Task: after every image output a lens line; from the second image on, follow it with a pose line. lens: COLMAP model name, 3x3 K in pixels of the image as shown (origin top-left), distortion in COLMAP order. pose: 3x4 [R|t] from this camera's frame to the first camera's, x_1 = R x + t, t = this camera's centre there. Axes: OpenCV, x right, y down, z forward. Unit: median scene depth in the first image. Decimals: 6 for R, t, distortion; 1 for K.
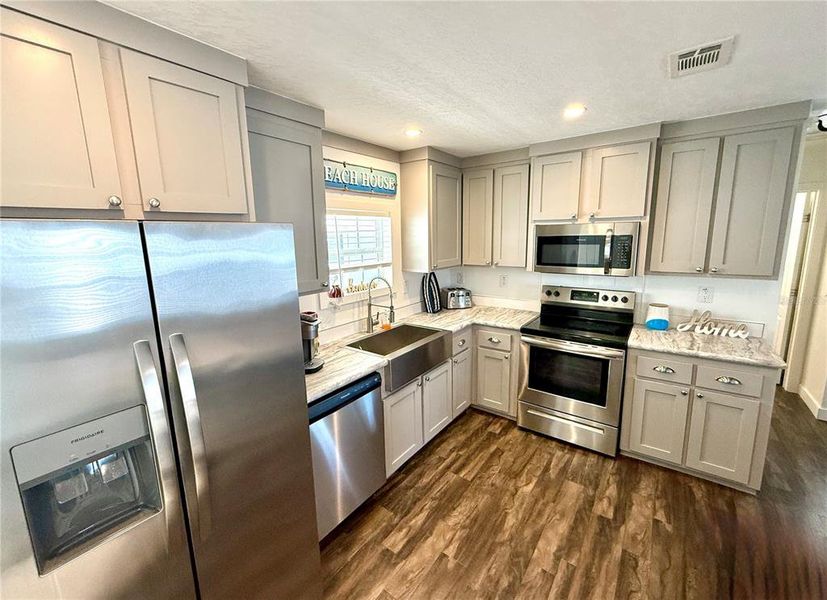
lens RADIAL K [[336.6, 0, 415.8], [0, 336.6, 291.6], [0, 0, 1]] dist [-0.003852, 0.000358]
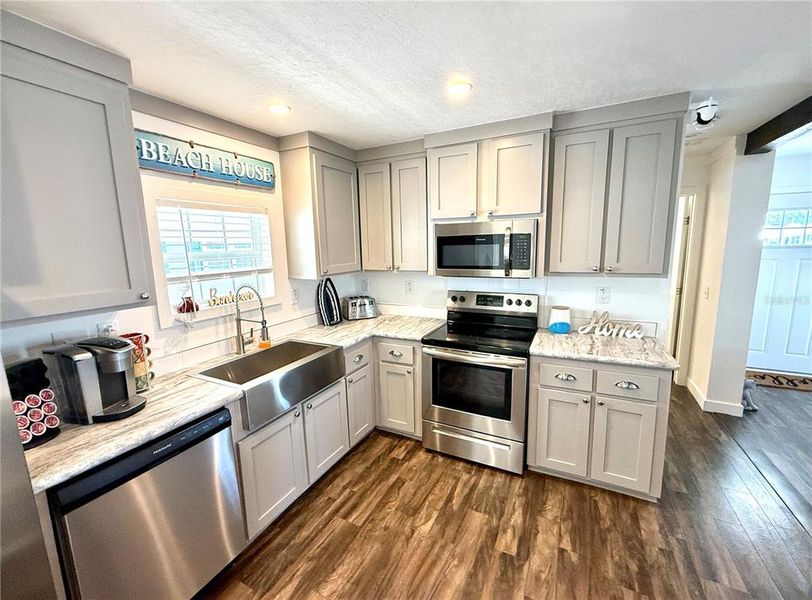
lens RADIAL K [[331.9, 0, 408.1], [0, 331.9, 296.7], [0, 0, 1]] dist [-0.002616, 0.000757]
pose [[0.985614, -0.030174, 0.166295, 0.153076], [0.032250, 0.999432, -0.009797, 0.005116], [-0.165905, 0.015019, 0.986027, 0.154034]]
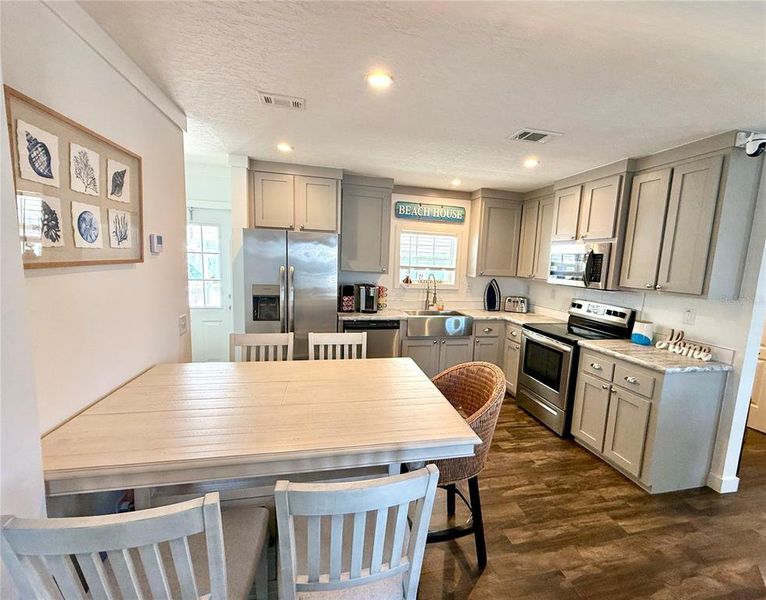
lens RADIAL K [[342.4, 0, 410.9], [0, 342.4, 308.4], [0, 0, 1]] dist [-0.003431, -0.000024]
pose [[0.782285, 0.142574, -0.606386, 0.872107], [-0.162717, 0.986427, 0.022011, 0.104022], [0.601293, 0.081450, 0.794866, -0.345003]]
